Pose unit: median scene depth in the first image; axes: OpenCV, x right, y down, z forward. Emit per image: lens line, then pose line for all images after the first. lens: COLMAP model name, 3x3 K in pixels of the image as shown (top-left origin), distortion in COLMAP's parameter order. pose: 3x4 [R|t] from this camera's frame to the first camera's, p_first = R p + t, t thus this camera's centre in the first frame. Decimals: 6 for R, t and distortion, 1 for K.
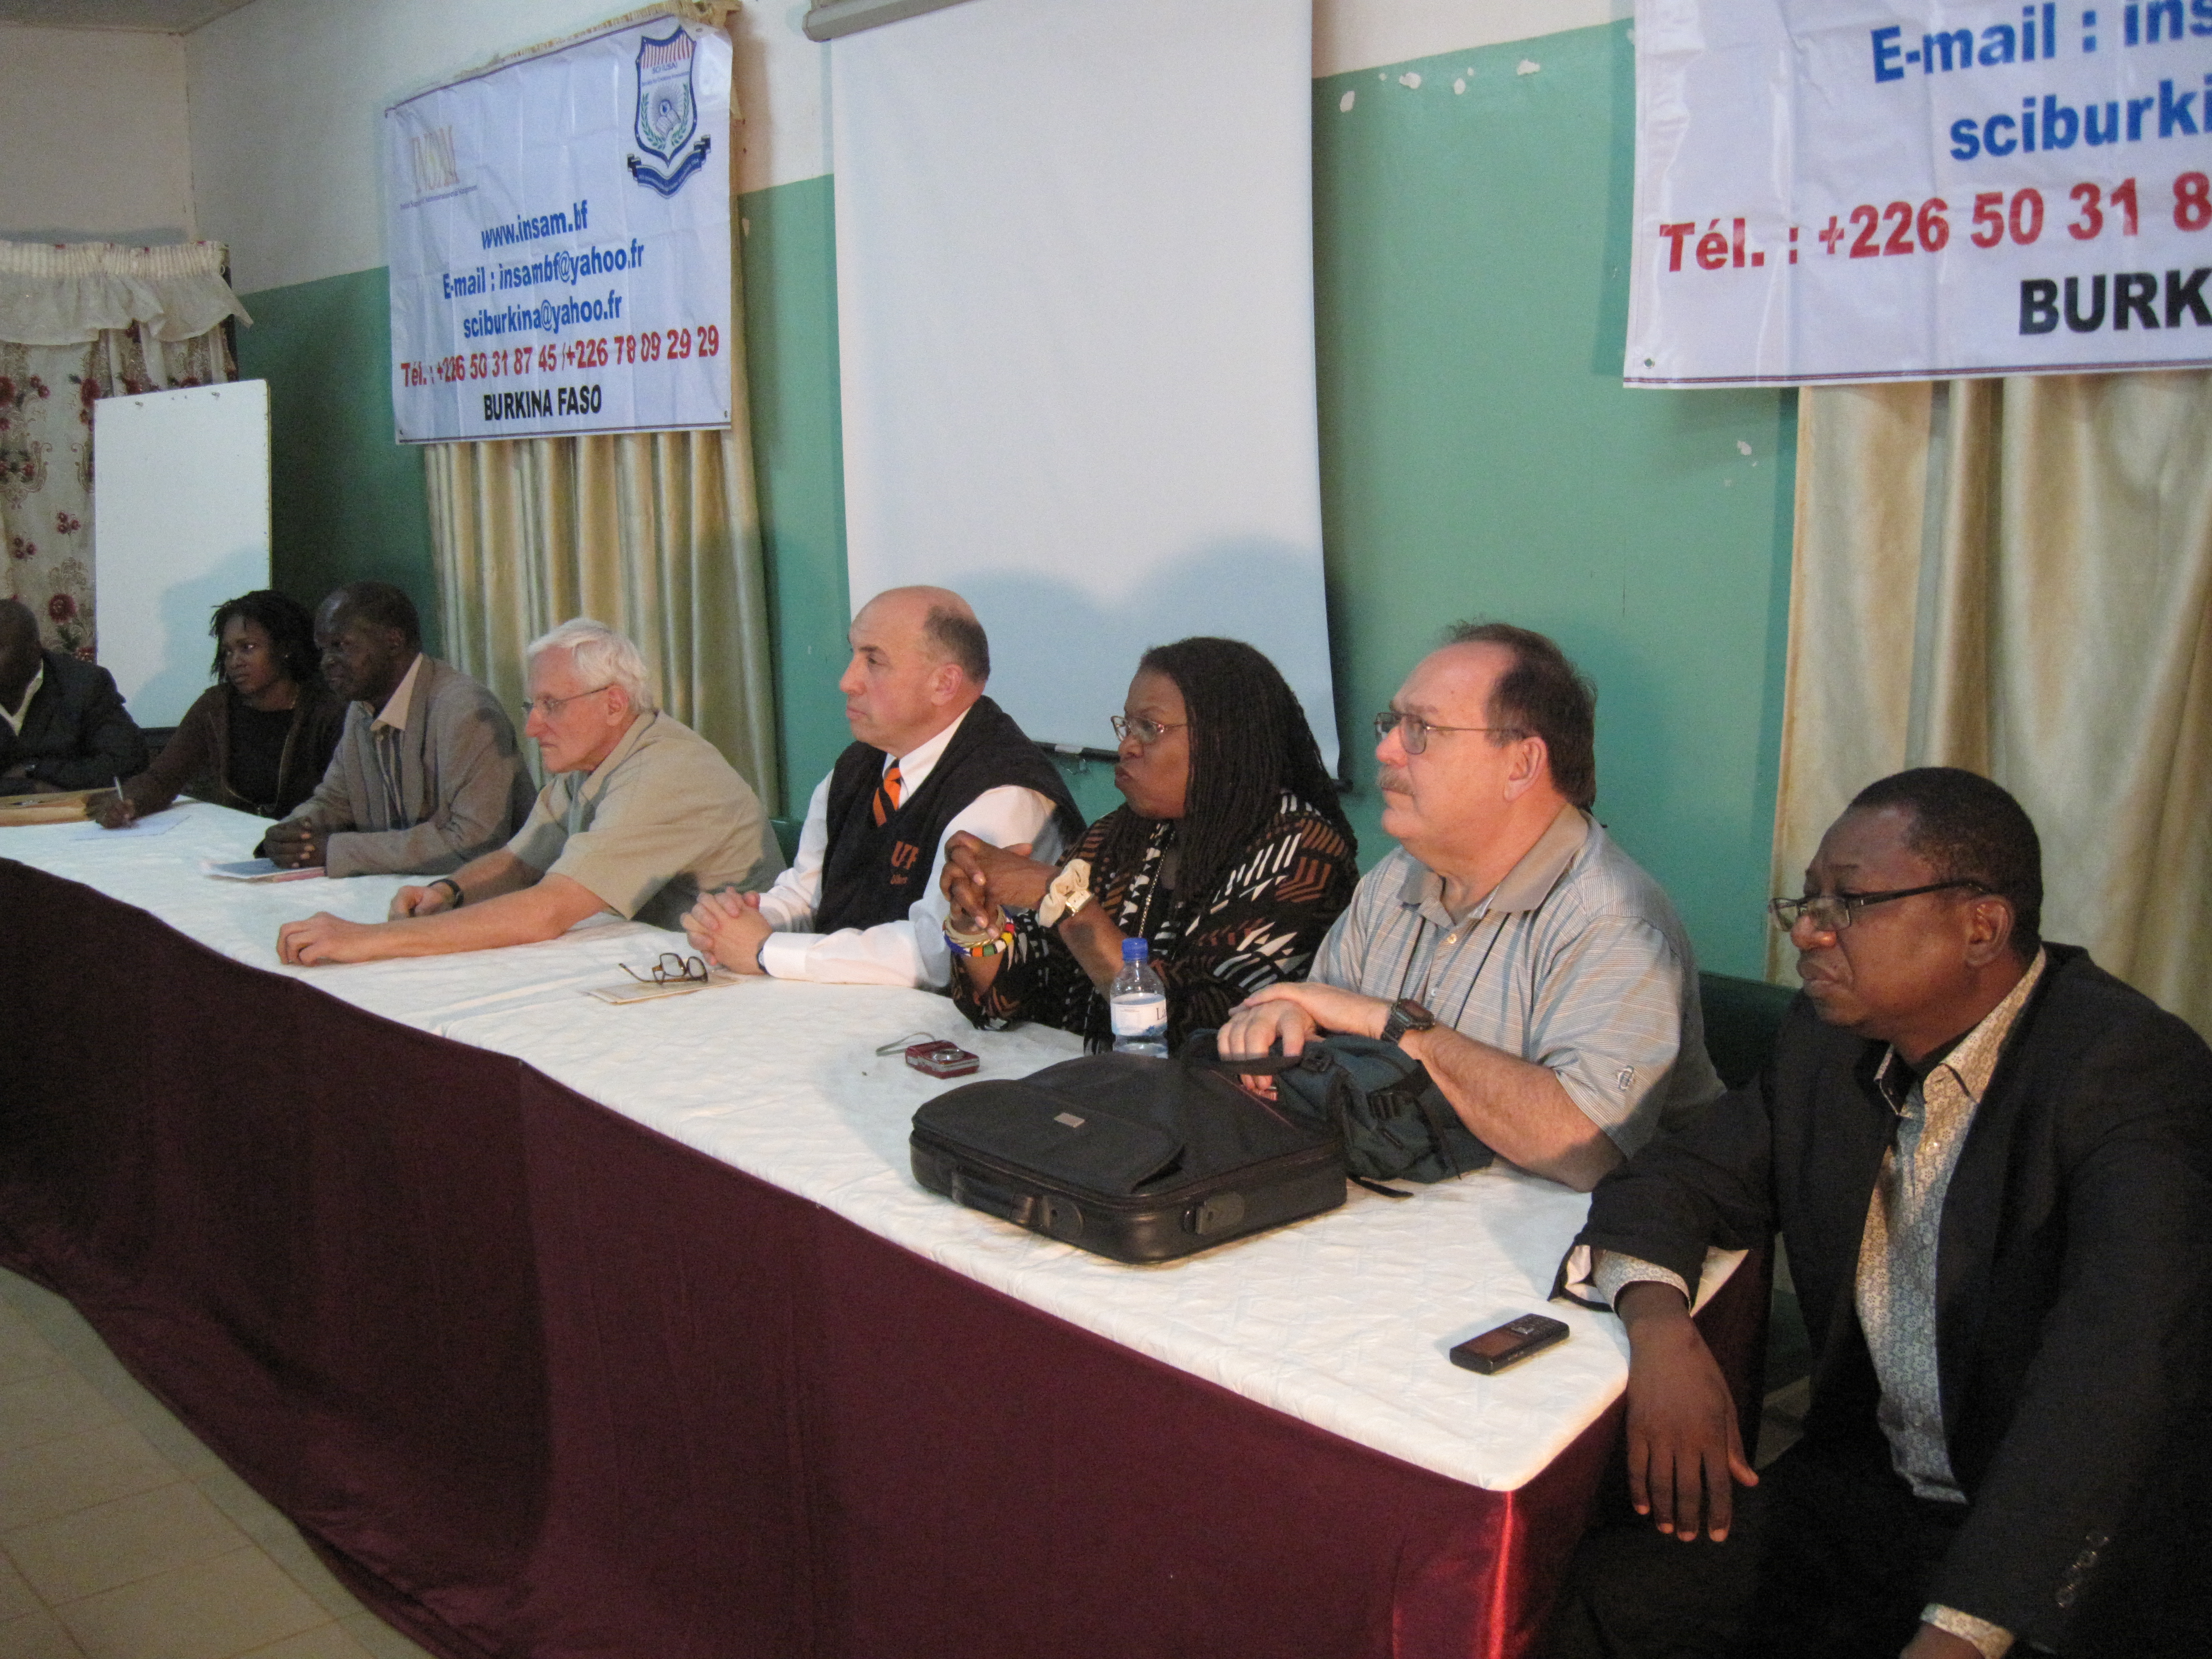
lens RADIAL K [[2359.5, 0, 1106.0], [0, 2359.5, 829.5], [0, 0, 1]] dist [-0.152911, 0.109144]
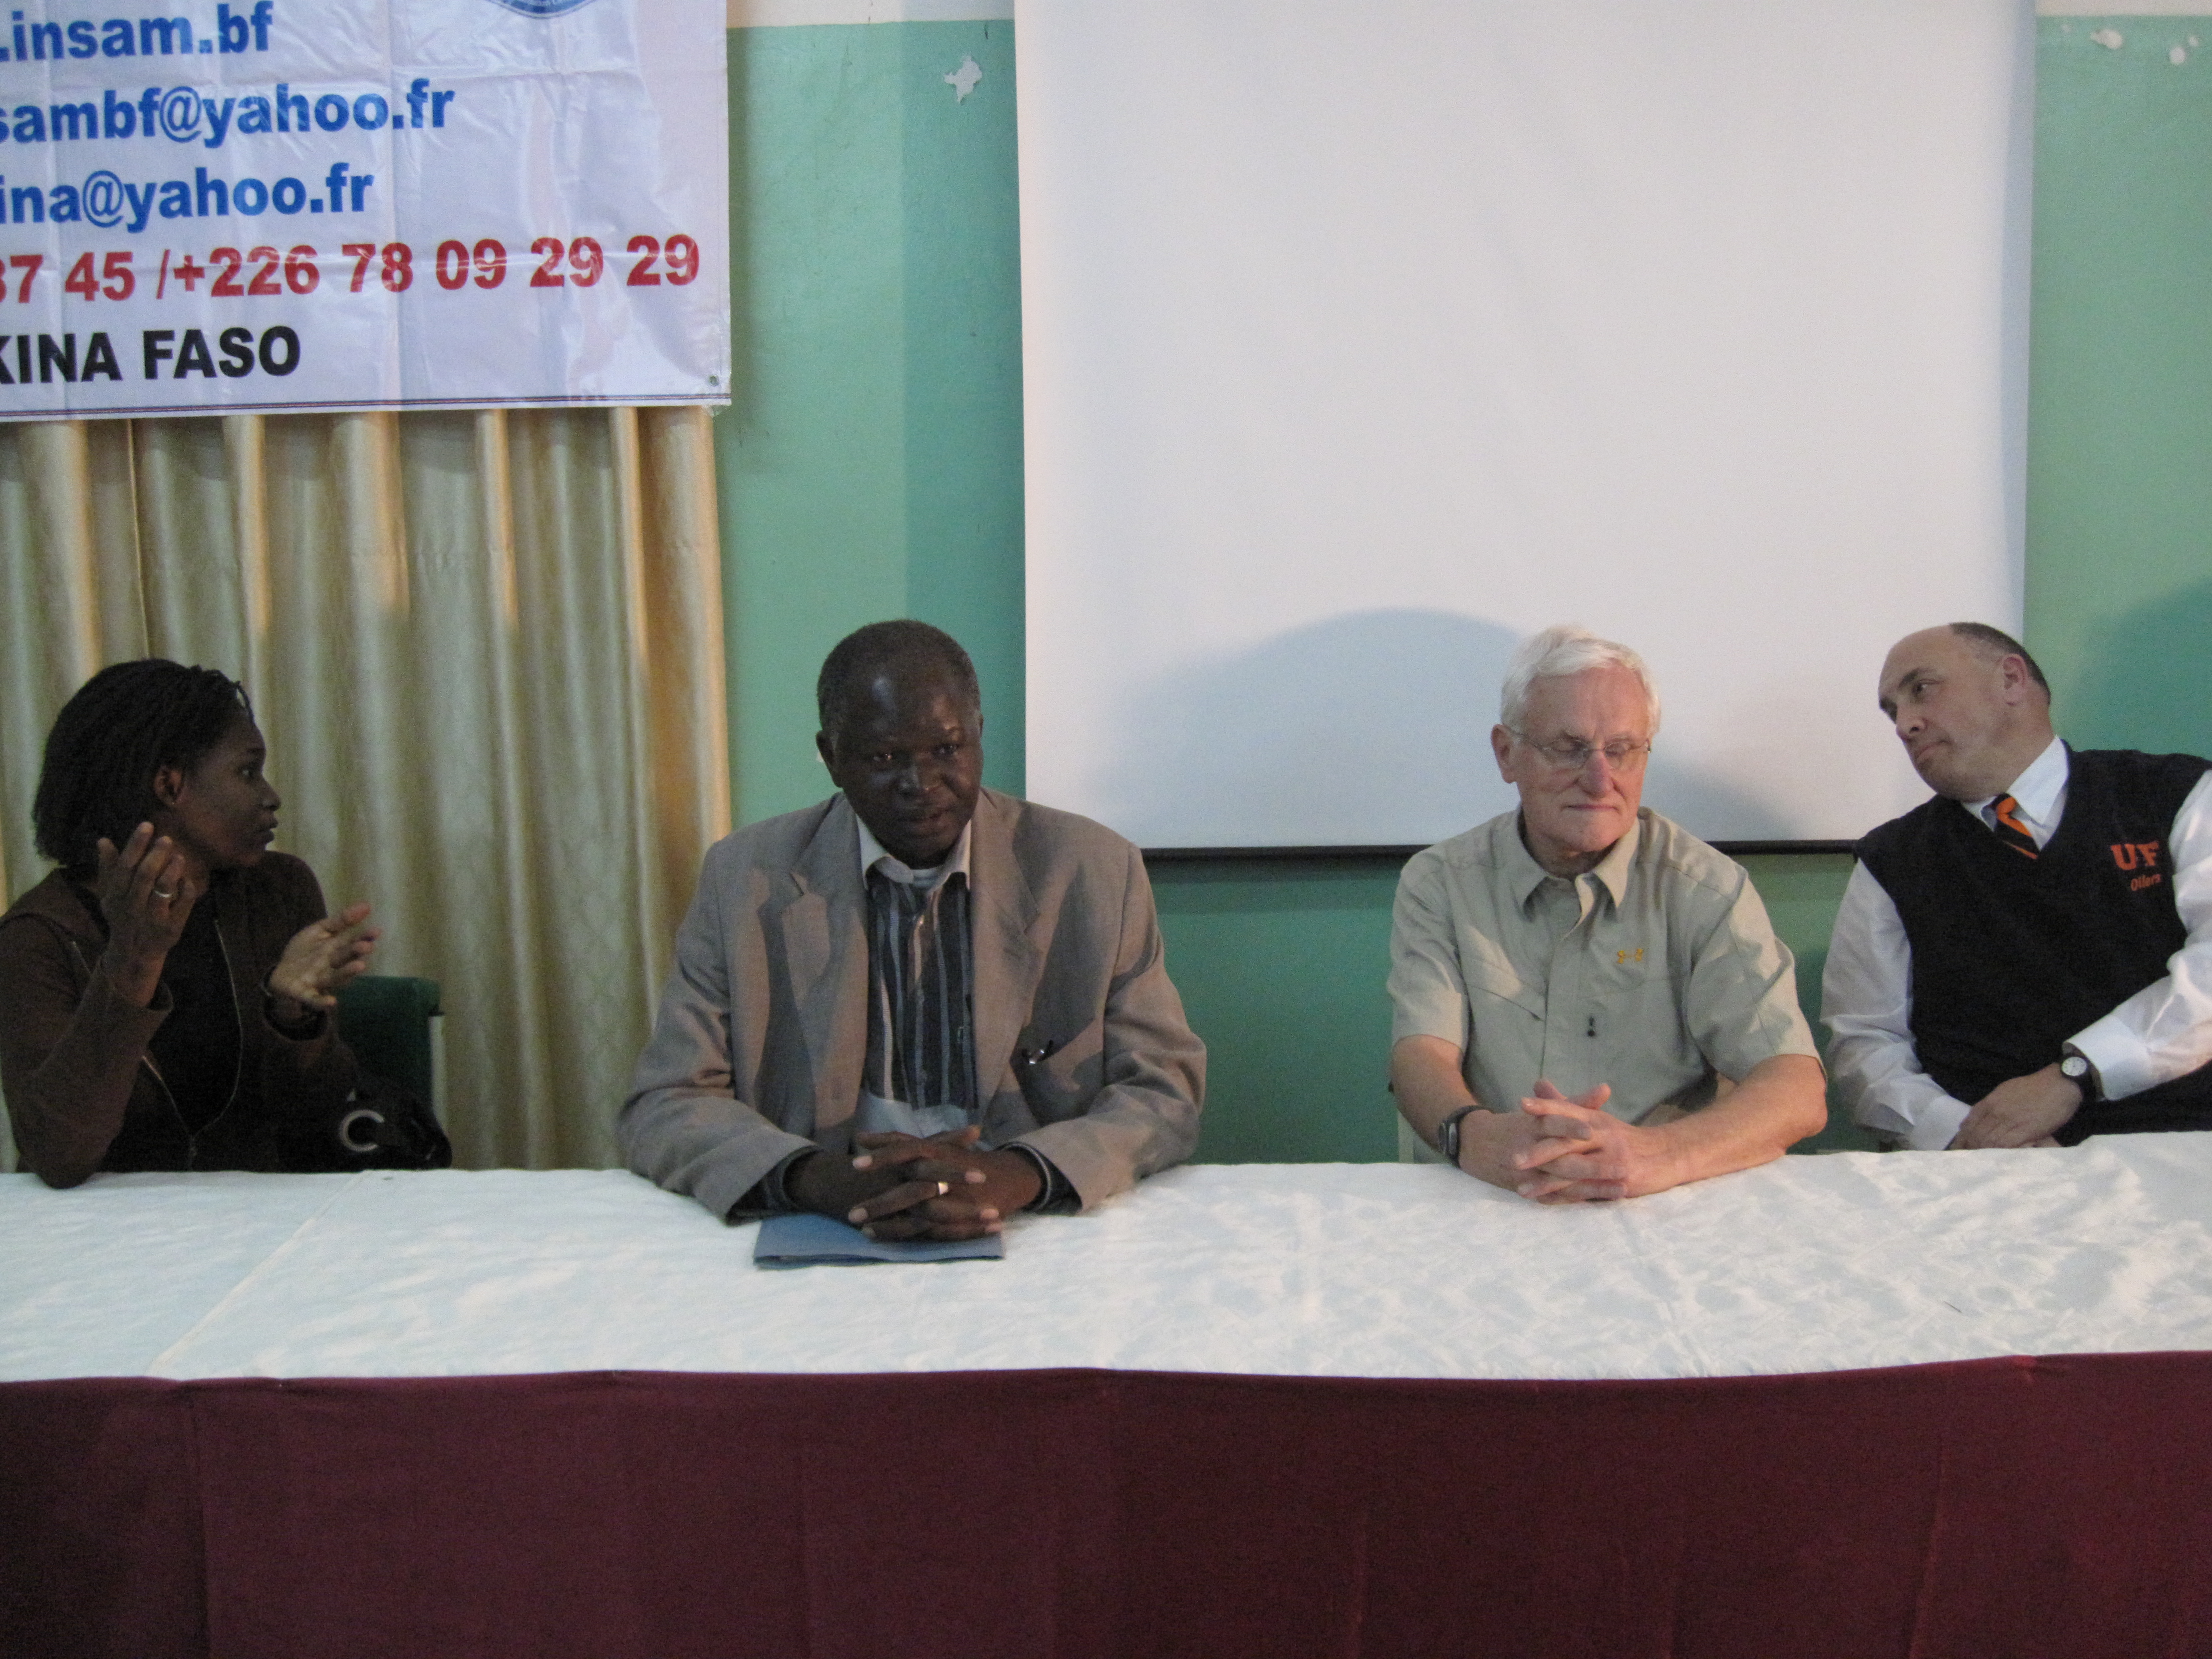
lens RADIAL K [[2363.5, 0, 1106.0], [0, 2363.5, 829.5], [0, 0, 1]] dist [-0.145616, 0.102709]
pose [[0.649221, -0.090762, 0.755165, -1.010215], [0.117812, 0.992872, 0.018048, -0.104268], [-0.751420, 0.077251, 0.655286, 0.930435]]
